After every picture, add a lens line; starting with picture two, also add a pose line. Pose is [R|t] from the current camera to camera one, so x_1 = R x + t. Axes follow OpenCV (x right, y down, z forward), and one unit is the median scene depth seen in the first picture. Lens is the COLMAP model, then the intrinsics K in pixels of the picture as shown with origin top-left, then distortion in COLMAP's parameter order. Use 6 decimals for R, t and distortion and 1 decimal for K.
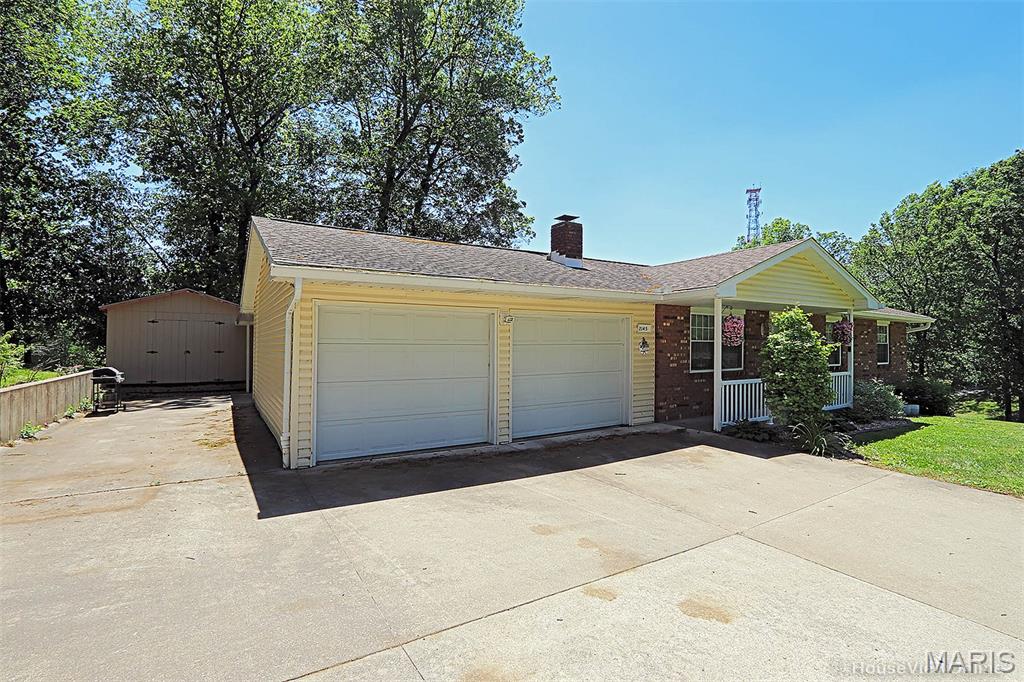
lens RADIAL K [[471.0, 0, 511.9], [0, 471.0, 339.3], [0, 0, 1]] dist [-0.016986, 0.001858]
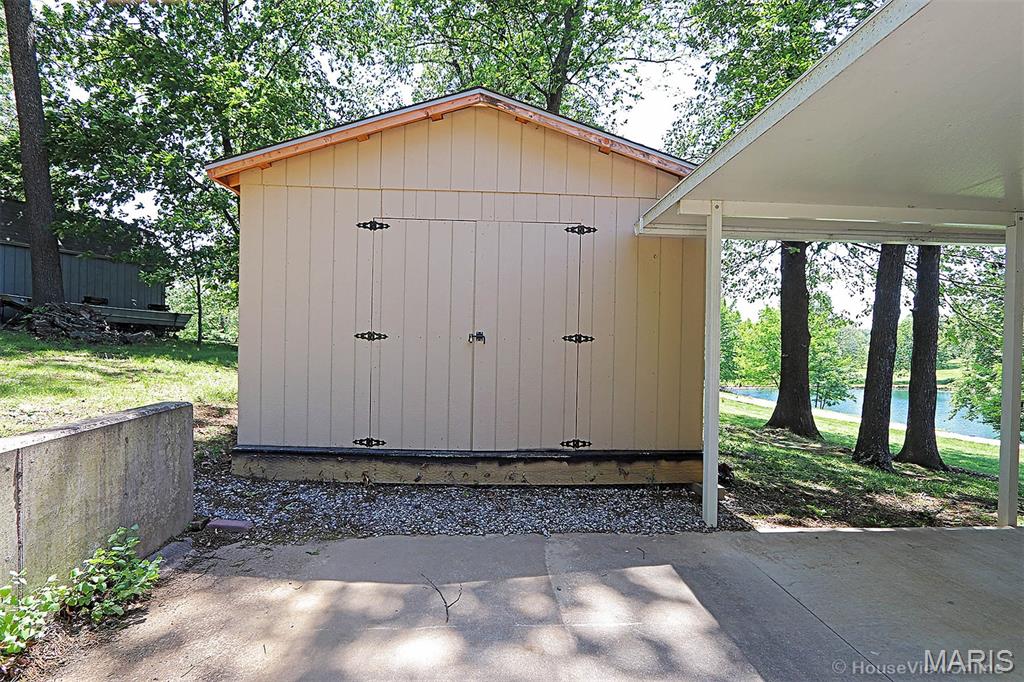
lens RADIAL K [[471.0, 0, 513.6], [0, 471.0, 335.6], [0, 0, 1]] dist [-0.016986, 0.001858]
pose [[0.891619, 0.009925, -0.452677, -0.568282], [-0.003994, 0.999893, 0.014058, 0.022884], [0.452768, -0.010726, 0.891564, 0.788492]]
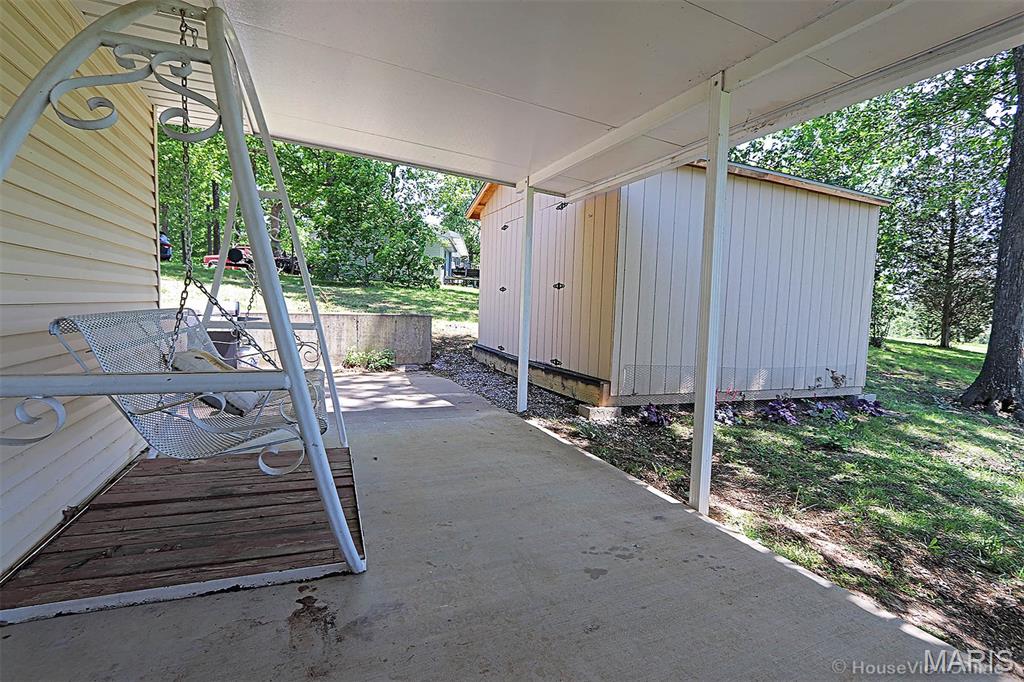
lens RADIAL K [[471.0, 0, 512.0], [0, 471.0, 346.4], [0, 0, 1]] dist [-0.016986, 0.001858]
pose [[-0.133518, 0.067038, -0.988777, -0.268260], [-0.019454, 0.997340, 0.070245, 0.051955], [0.990855, 0.028615, -0.131858, 1.073111]]
